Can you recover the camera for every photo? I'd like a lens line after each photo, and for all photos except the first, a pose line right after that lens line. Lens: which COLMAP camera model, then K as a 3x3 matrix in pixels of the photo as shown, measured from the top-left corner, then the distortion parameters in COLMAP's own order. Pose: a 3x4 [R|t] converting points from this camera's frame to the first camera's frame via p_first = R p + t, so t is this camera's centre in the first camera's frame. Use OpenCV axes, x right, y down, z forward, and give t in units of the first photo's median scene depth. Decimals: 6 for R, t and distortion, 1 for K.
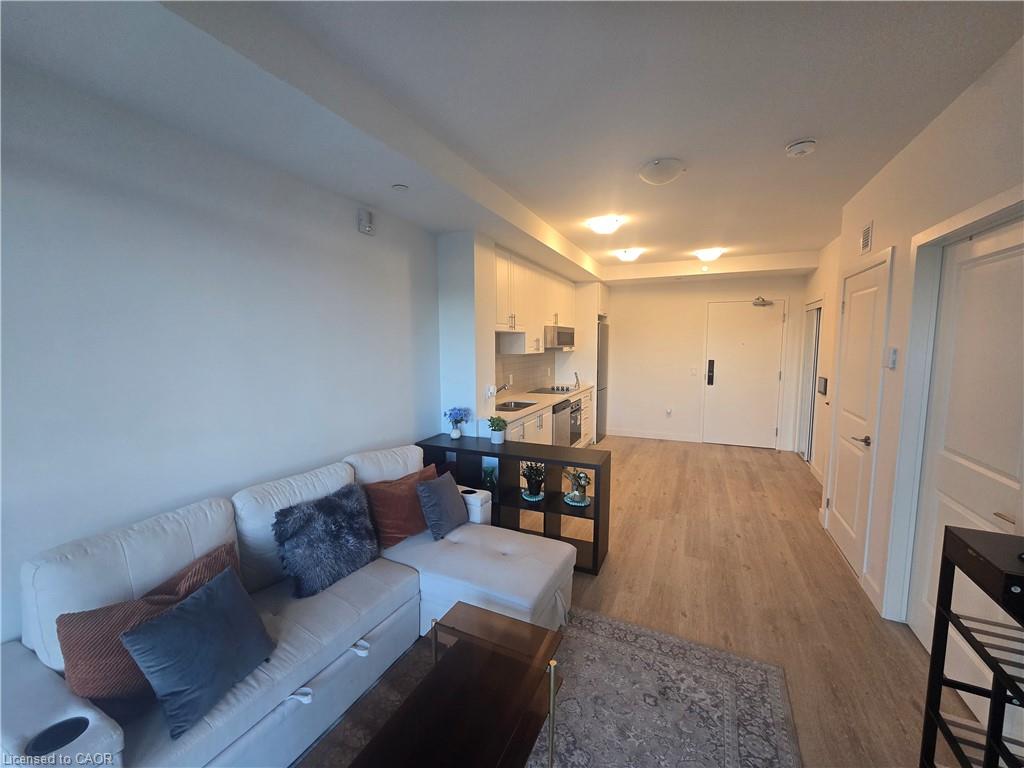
lens RADIAL K [[417.7, 0, 512.8], [0, 417.7, 382.4], [0, 0, 1]] dist [-0.001631, -0.000507]
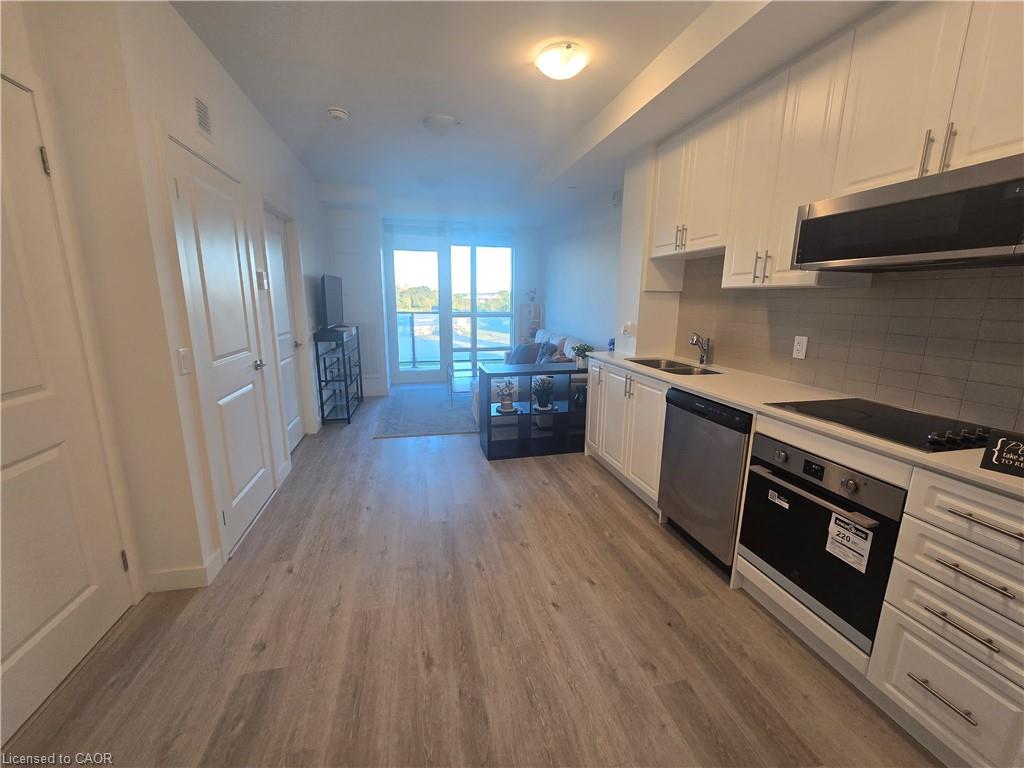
lens RADIAL K [[417.7, 0, 510.0], [0, 417.7, 386.5], [0, 0, 1]] dist [-0.001631, -0.000507]
pose [[-0.796381, 0.123012, -0.592154, 0.526701], [-0.063600, 0.956635, 0.284263, -0.075548], [0.601442, 0.264043, -0.754022, 1.170878]]
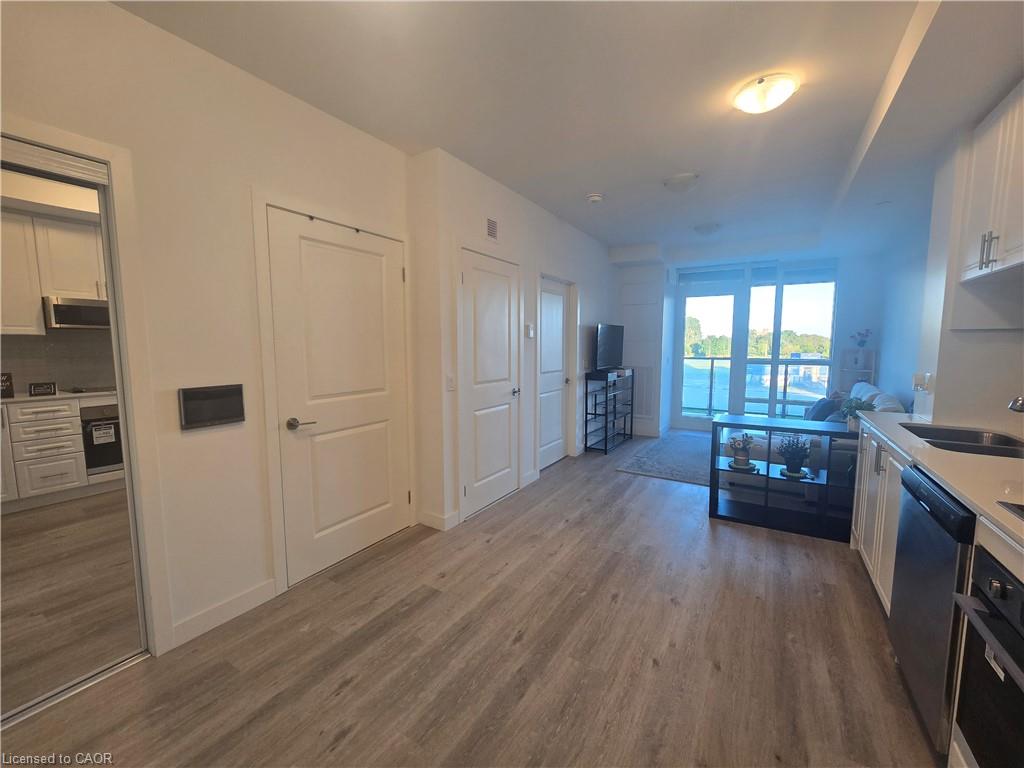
lens RADIAL K [[417.7, 0, 511.6], [0, 417.7, 386.0], [0, 0, 1]] dist [-0.001631, -0.000507]
pose [[-0.991255, -0.009068, 0.131646, 0.369201], [0.017123, 0.980363, 0.196455, -0.083287], [-0.130842, 0.196991, -0.971635, 1.278425]]
